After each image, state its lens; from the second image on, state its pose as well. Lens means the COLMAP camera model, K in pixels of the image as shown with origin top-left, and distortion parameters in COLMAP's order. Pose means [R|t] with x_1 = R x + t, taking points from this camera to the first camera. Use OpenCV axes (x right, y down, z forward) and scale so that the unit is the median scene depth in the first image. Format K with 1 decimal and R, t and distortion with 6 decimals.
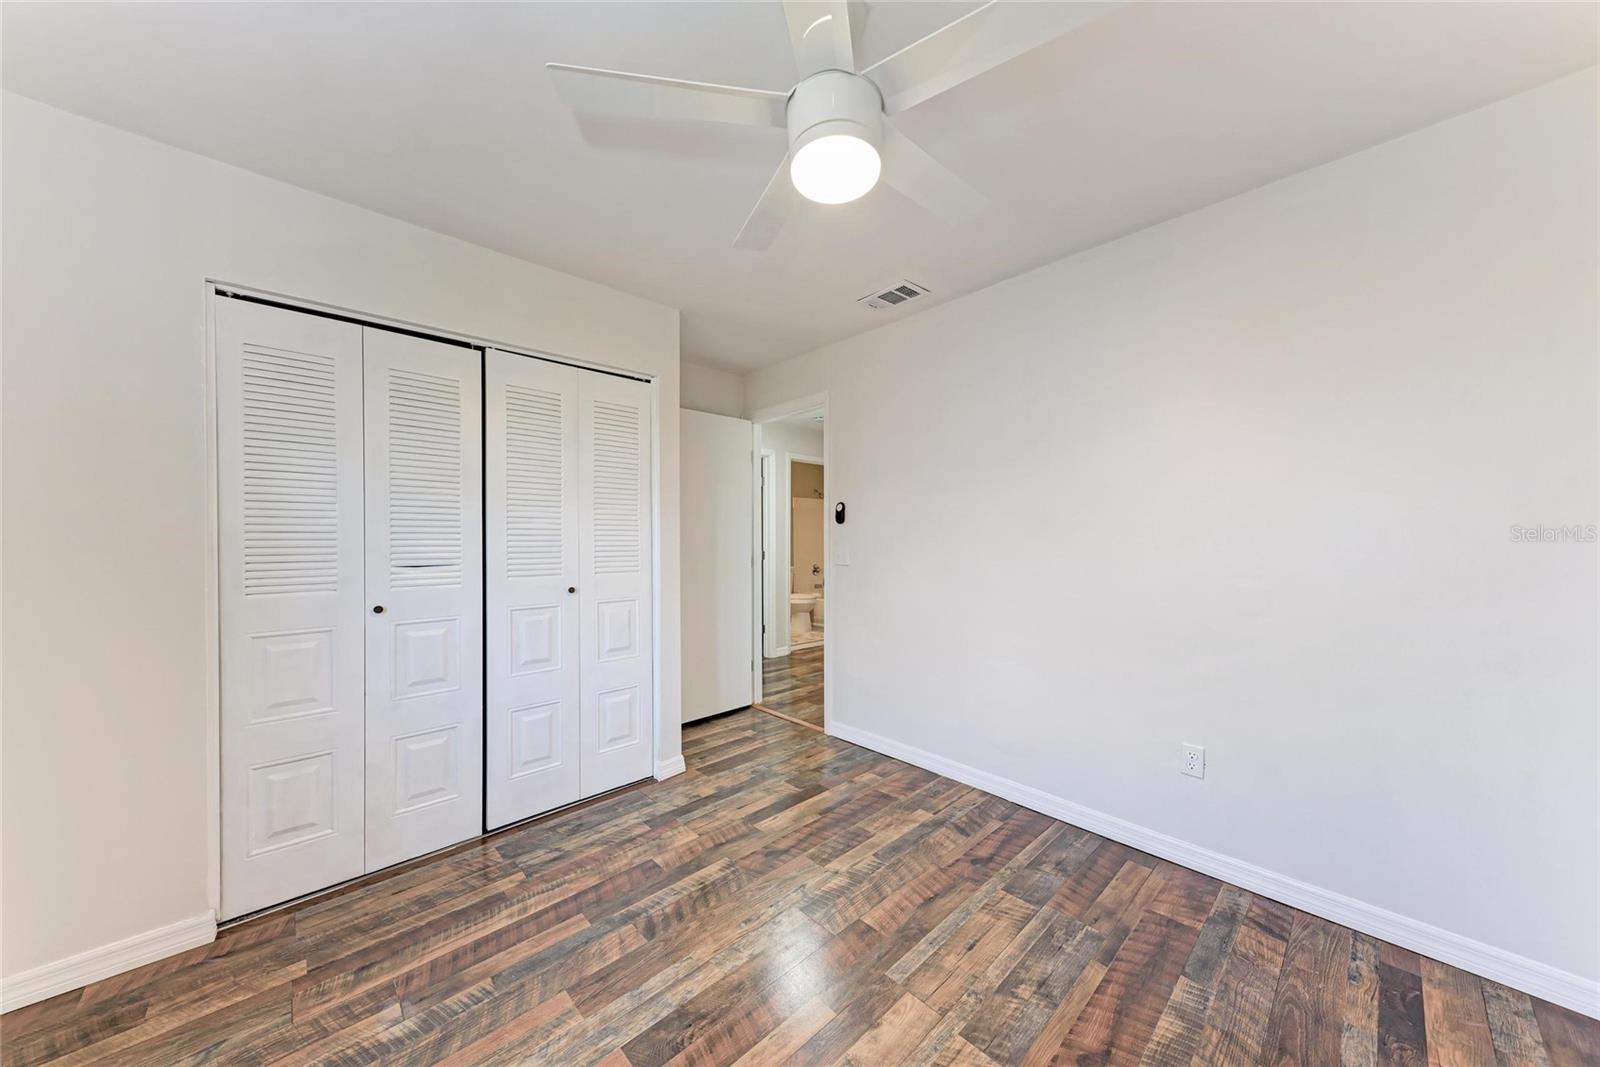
lens RADIAL K [[544.1, 0, 823.2], [0, 544.1, 537.2], [0, 0, 1]] dist [0.006192, -0.001685]
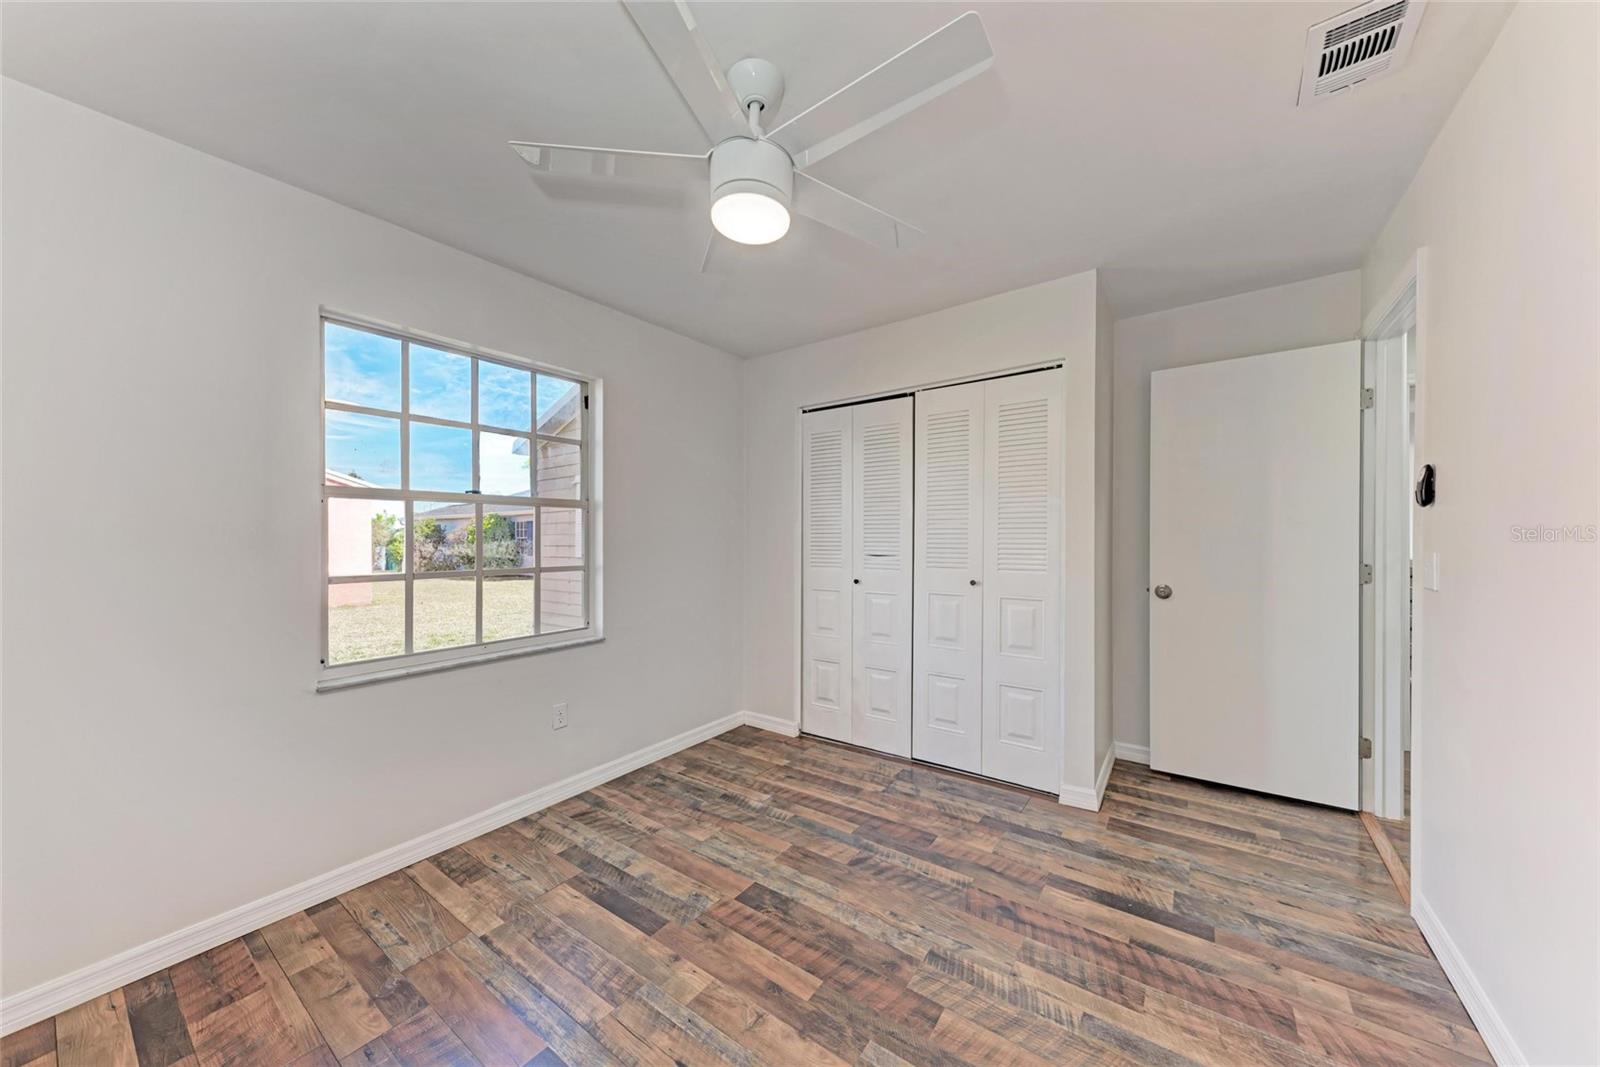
lens RADIAL K [[544.1, 0, 790.0], [0, 544.1, 534.2], [0, 0, 1]] dist [0.006192, -0.001685]
pose [[0.162654, -0.000395, -0.986683, 0.691576], [0.005082, 0.999987, 0.000438, -0.006573], [0.986670, -0.005086, 0.162654, 0.535196]]
